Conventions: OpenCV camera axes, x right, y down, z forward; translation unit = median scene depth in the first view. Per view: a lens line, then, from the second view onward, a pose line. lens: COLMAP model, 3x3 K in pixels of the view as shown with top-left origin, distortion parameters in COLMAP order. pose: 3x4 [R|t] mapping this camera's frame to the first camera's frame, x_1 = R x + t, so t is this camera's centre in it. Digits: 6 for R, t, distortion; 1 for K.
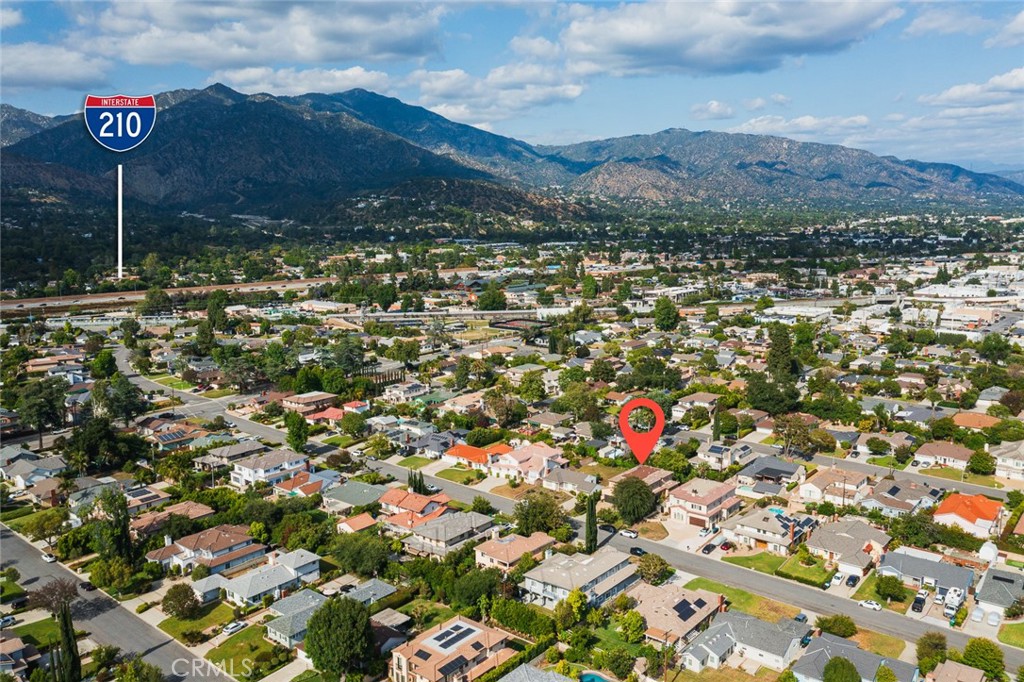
lens RADIAL K [[813.3, 0, 512.4], [0, 813.3, 340.6], [0, 0, 1]] dist [-0.006792, 0.001232]
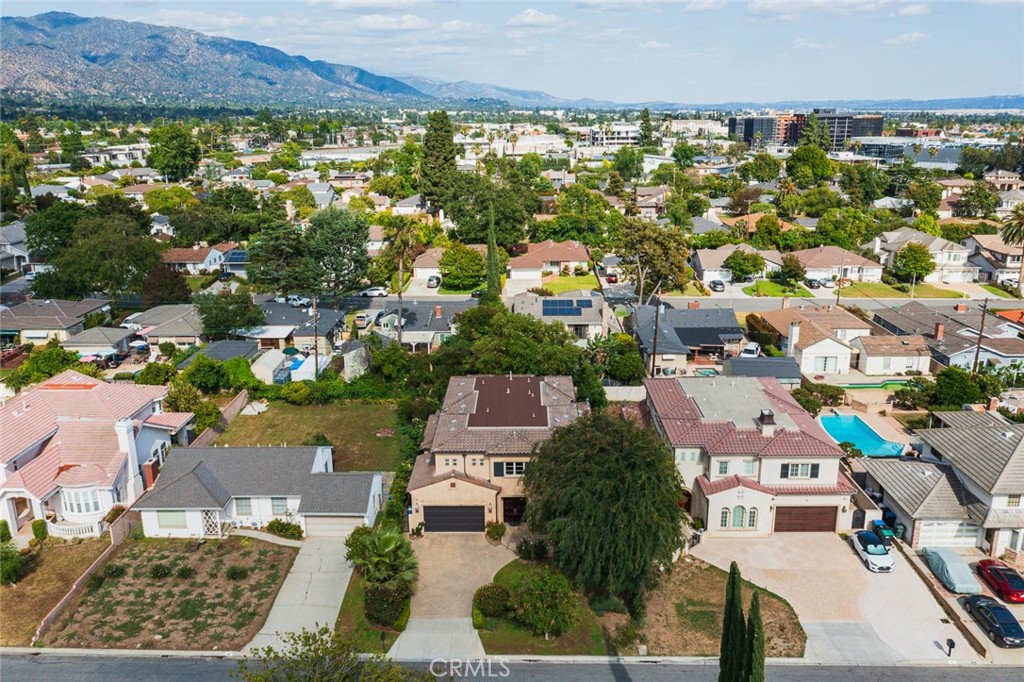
lens RADIAL K [[813.3, 0, 510.7], [0, 813.3, 338.9], [0, 0, 1]] dist [-0.006792, 0.001232]
pose [[0.778824, -0.164629, 0.605252, -0.014576], [0.099093, 0.985118, 0.140442, 0.085961], [-0.619366, -0.049403, 0.783547, 0.663138]]
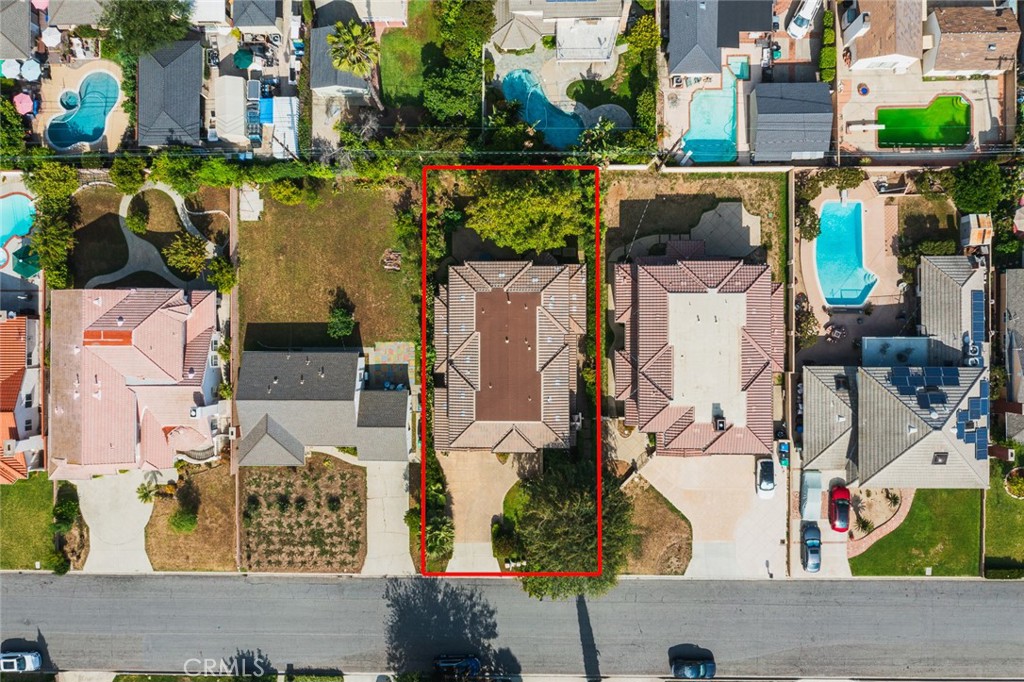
lens RADIAL K [[813.3, 0, 518.0], [0, 813.3, 340.0], [0, 0, 1]] dist [-0.006792, 0.001232]
pose [[0.766438, -0.642313, -0.002821, 0.143203], [0.128057, 0.148498, 0.980586, -0.142054], [-0.629424, -0.751919, 0.196067, 0.807429]]
